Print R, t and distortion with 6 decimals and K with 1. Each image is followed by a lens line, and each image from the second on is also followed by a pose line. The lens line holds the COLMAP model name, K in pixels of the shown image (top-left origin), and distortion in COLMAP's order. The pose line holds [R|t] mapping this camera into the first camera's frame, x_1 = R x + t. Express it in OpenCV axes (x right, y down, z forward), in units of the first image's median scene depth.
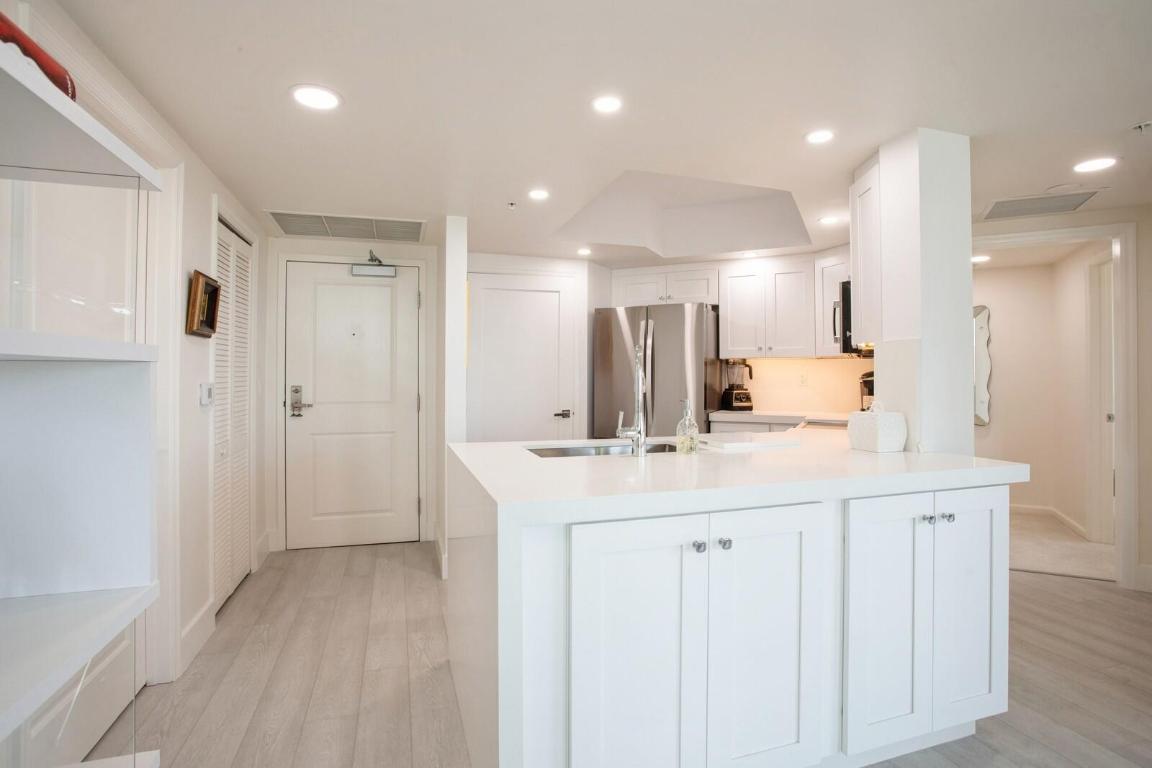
lens RADIAL K [[593.1, 0, 576.0], [0, 593.1, 384.0], [0, 0, 1]] dist [-0.076560, 0.034868]
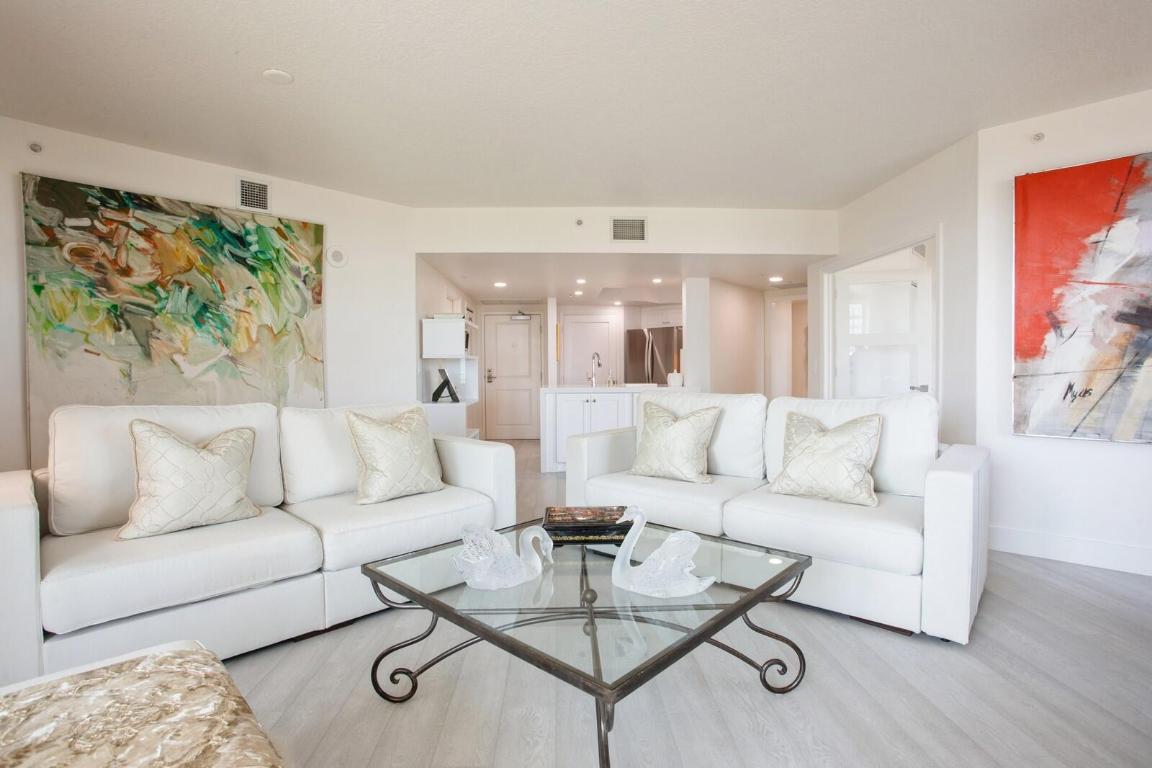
lens RADIAL K [[593.1, 0, 576.0], [0, 593.1, 384.0], [0, 0, 1]] dist [-0.076560, 0.034868]
pose [[0.966580, -0.003586, -0.256338, 0.417350], [0.006766, 0.999911, 0.011525, 0.033497], [0.256274, -0.012875, 0.966518, -1.080856]]
